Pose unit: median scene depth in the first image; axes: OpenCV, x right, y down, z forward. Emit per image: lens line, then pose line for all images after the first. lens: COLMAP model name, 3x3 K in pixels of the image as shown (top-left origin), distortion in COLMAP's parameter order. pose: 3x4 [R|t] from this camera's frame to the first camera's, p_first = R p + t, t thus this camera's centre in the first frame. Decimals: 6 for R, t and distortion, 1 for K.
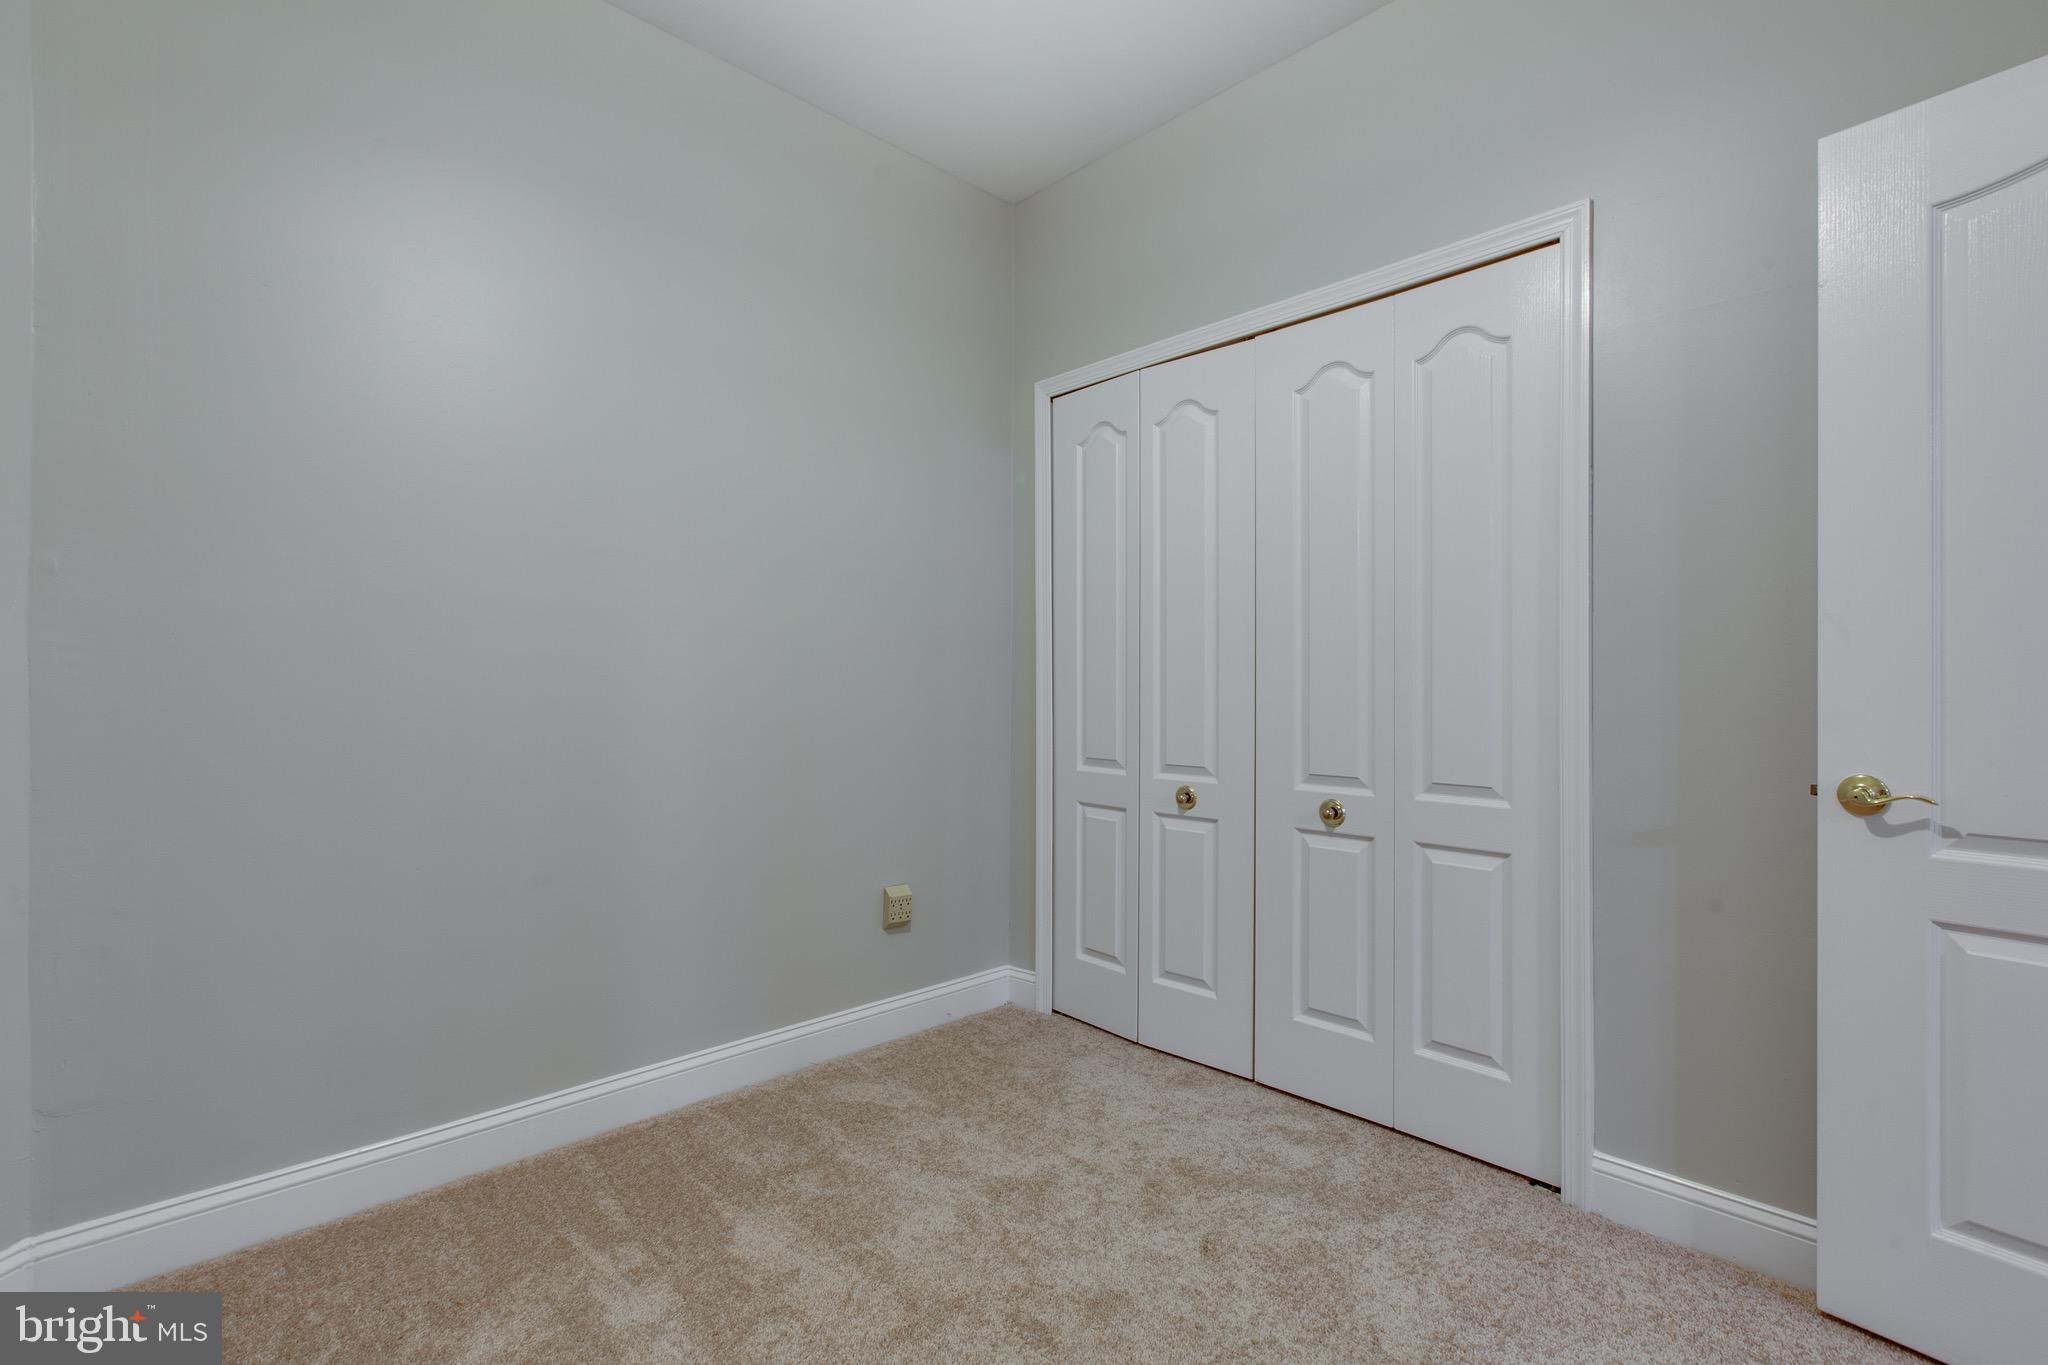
lens RADIAL K [[928.3, 0, 1013.6], [0, 928.3, 683.0], [0, 0, 1]] dist [0.001857, 0.000411]
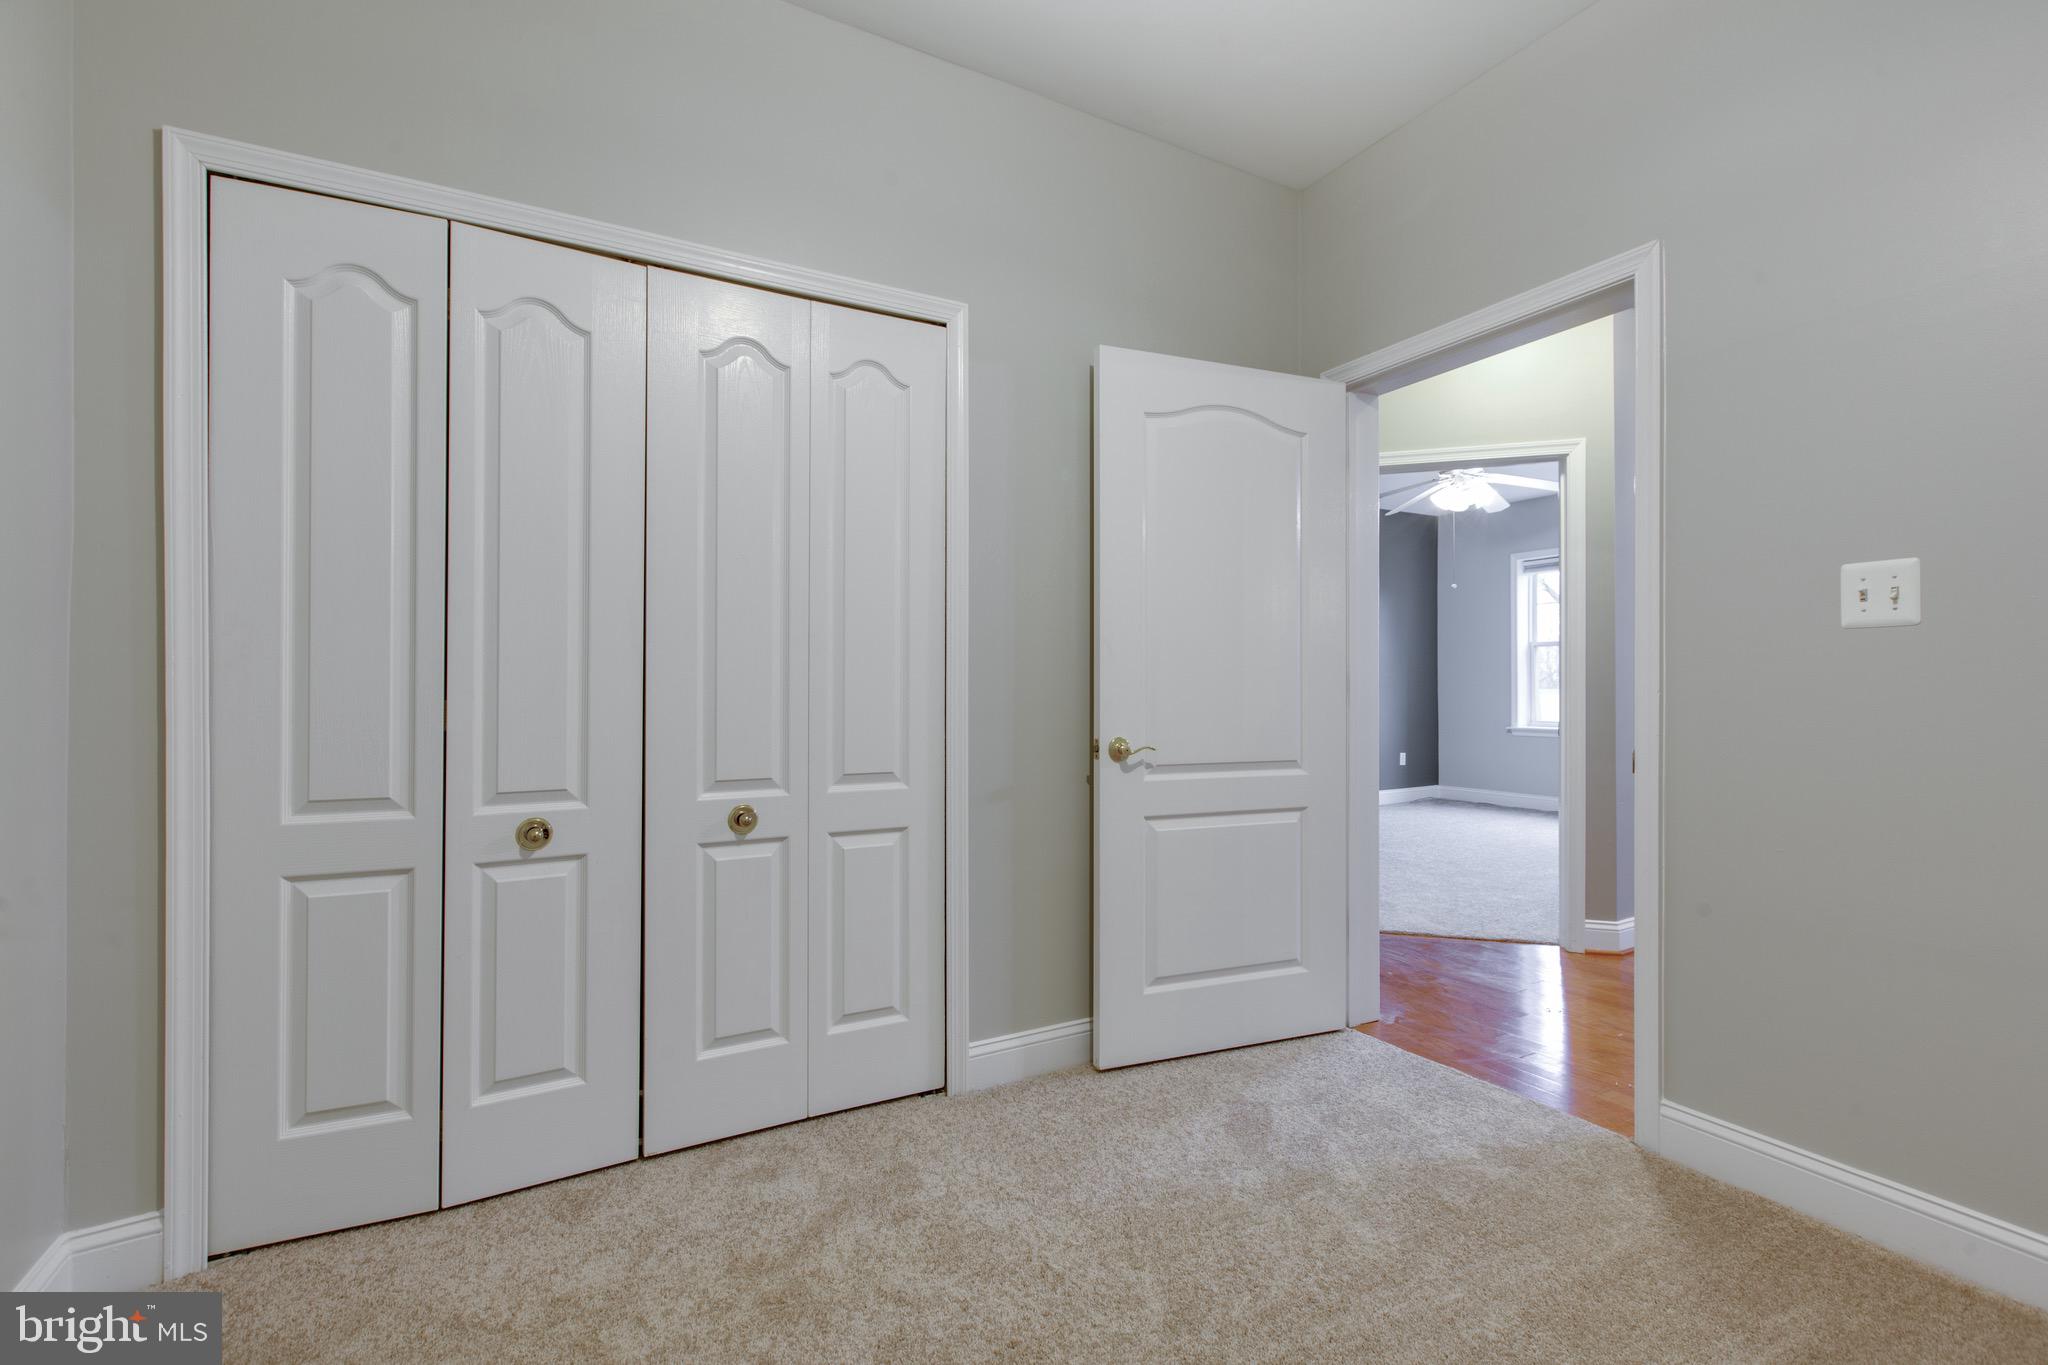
lens RADIAL K [[917.4, 0, 1015.6], [0, 917.4, 683.8], [0, 0, 1]] dist [0.000062, 0.000128]
pose [[0.254761, 0.001372, 0.967003, -0.495950], [-0.003783, 0.999993, -0.000422, 0.002860], [-0.966997, -0.003551, 0.254764, 0.514914]]
